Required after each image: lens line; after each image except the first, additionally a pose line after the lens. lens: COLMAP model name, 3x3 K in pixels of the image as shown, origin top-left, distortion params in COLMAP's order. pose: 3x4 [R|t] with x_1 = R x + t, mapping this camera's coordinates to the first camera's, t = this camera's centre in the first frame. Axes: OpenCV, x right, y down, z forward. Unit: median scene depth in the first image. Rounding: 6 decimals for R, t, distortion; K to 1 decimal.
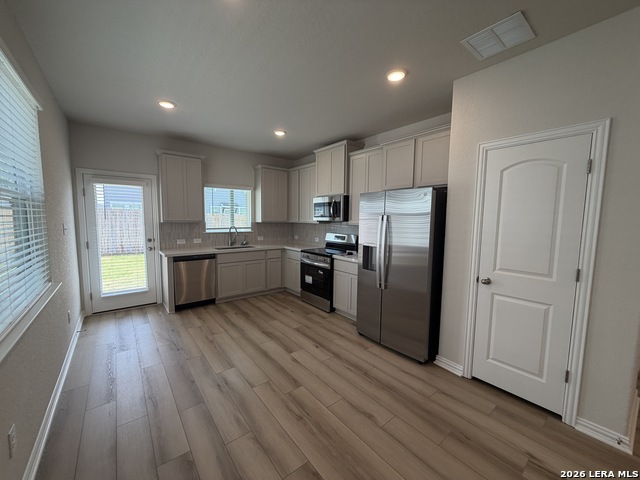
lens RADIAL K [[256.3, 0, 319.6], [0, 256.3, 242.4], [0, 0, 1]] dist [-0.000380, 0.000469]
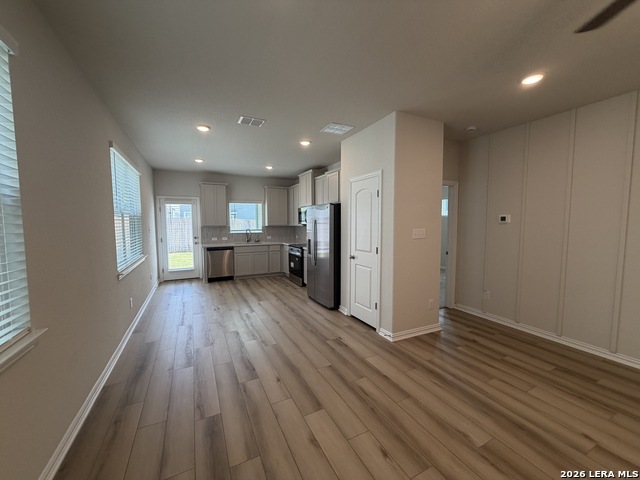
lens RADIAL K [[256.3, 0, 317.8], [0, 256.3, 242.5], [0, 0, 1]] dist [-0.000380, 0.000469]
pose [[0.977729, 0.001872, -0.209861, 0.440704], [-0.005495, 0.999846, -0.016684, 0.045644], [0.209797, 0.017466, 0.977589, -0.422423]]
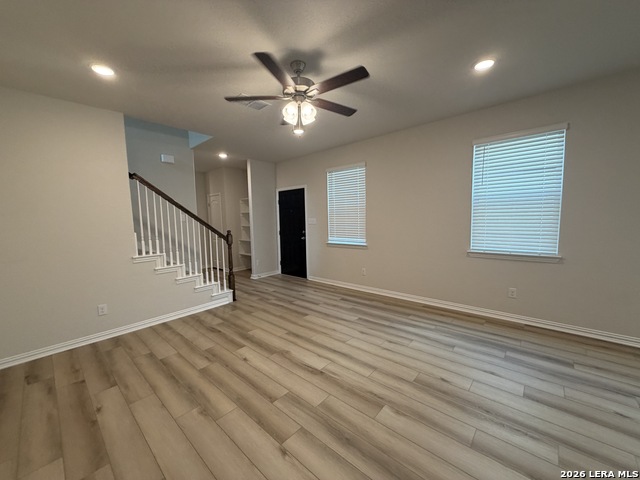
lens RADIAL K [[256.3, 0, 319.6], [0, 256.3, 238.5], [0, 0, 1]] dist [-0.000380, 0.000469]
pose [[-0.986213, 0.025166, -0.163555, 0.807599], [-0.003051, 0.985435, 0.170024, -0.016550], [0.165452, 0.168179, -0.971772, 0.450881]]
